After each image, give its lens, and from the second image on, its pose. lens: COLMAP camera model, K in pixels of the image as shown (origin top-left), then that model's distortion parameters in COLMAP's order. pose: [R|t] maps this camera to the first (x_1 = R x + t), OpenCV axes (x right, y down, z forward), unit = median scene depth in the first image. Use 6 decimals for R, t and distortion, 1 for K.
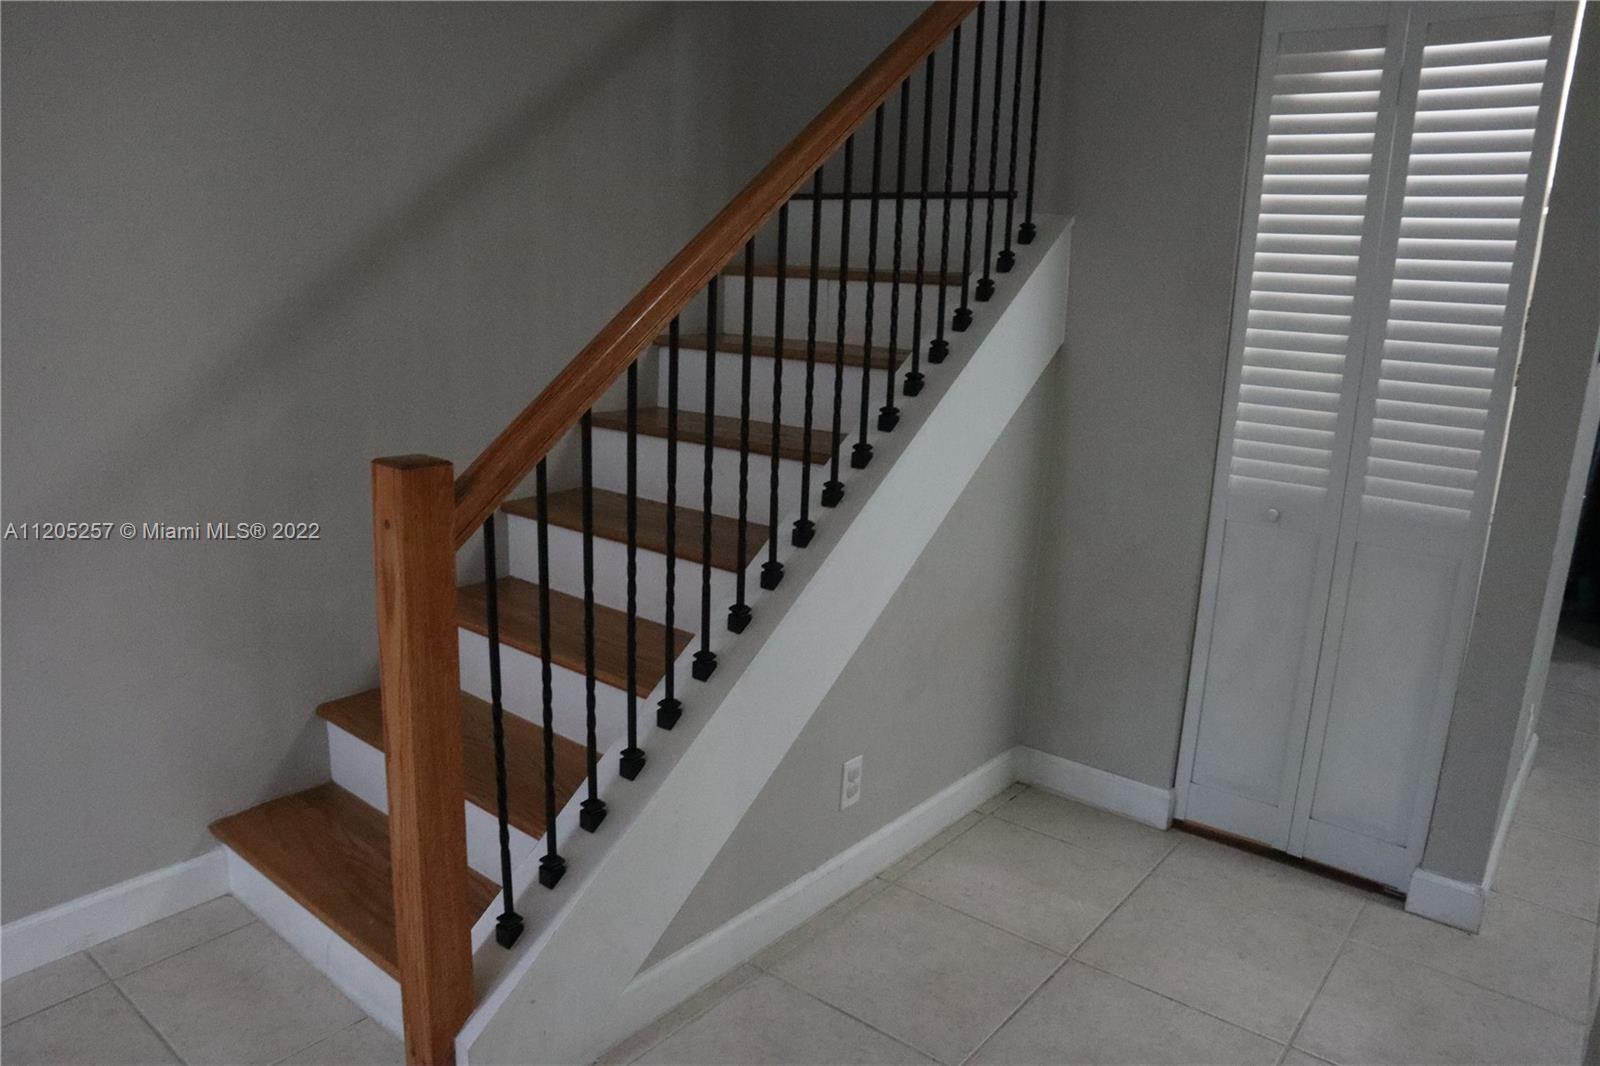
lens RADIAL K [[1110.9, 0, 806.8], [0, 1110.9, 539.8], [0, 0, 1]] dist [-0.127263, 0.088225]
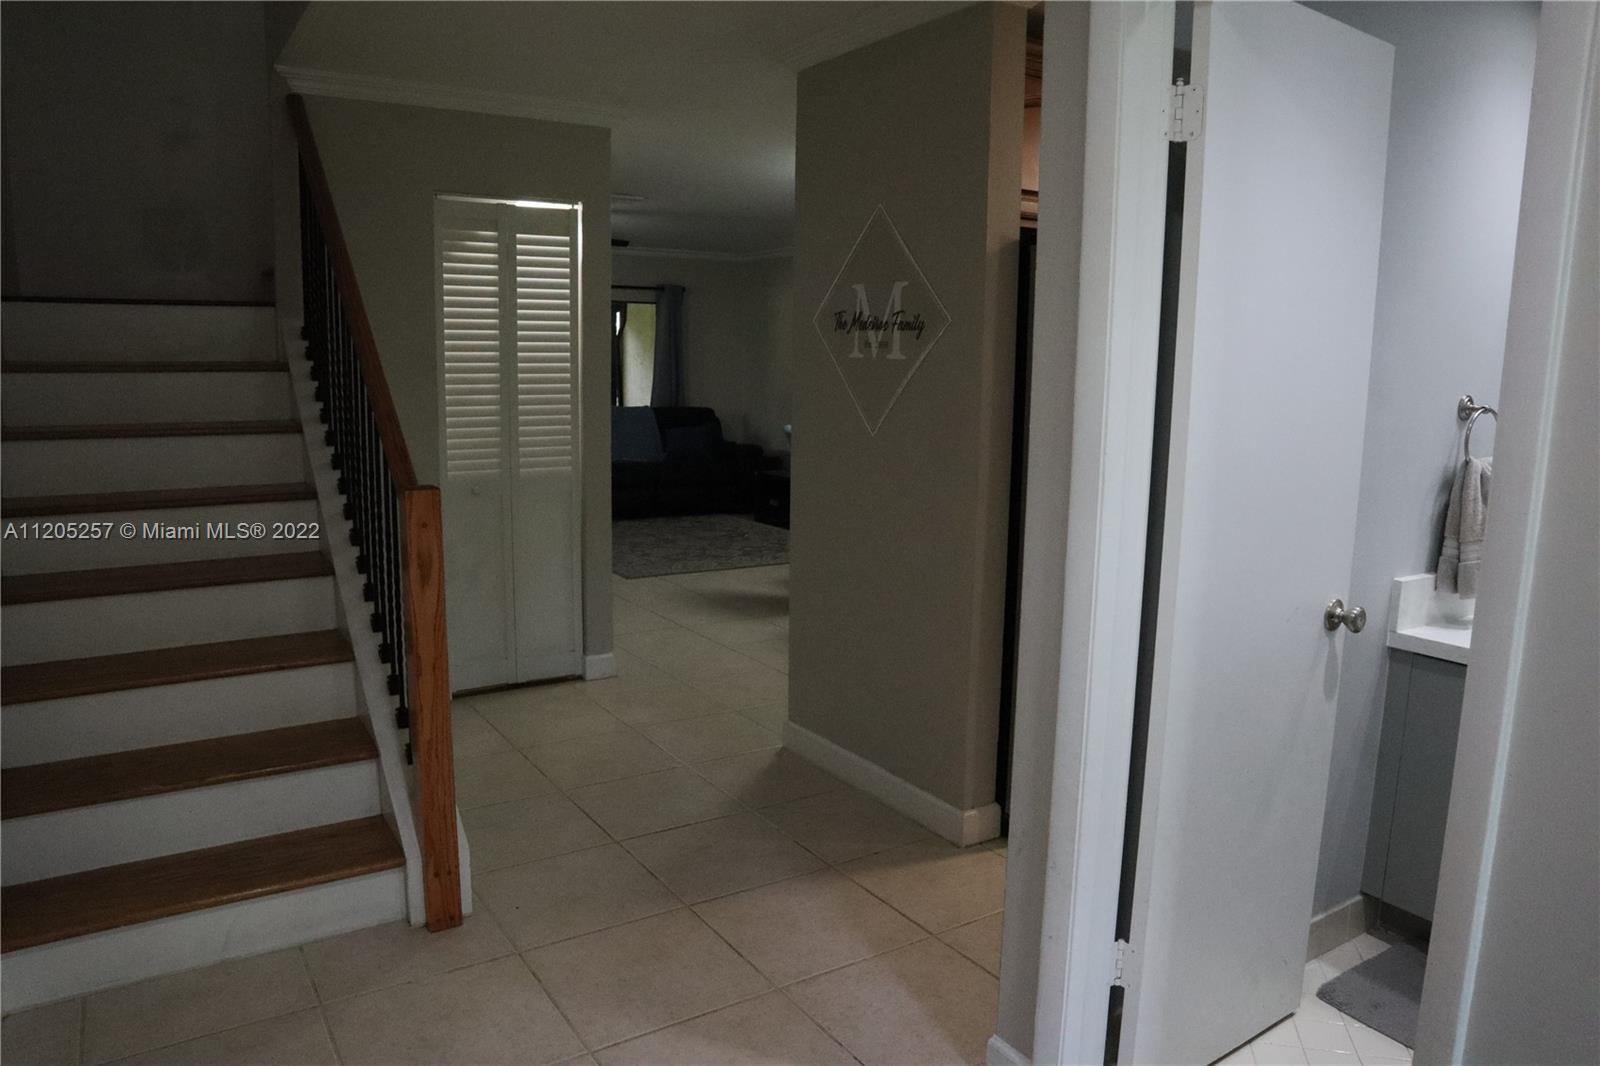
lens RADIAL K [[1110.9, 0, 806.8], [0, 1110.9, 539.8], [0, 0, 1]] dist [-0.127263, 0.088225]
pose [[0.322205, -0.187802, 0.927855, -1.086240], [0.225820, 0.967078, 0.117323, -0.035271], [-0.919342, 0.171726, 0.354007, -0.087455]]
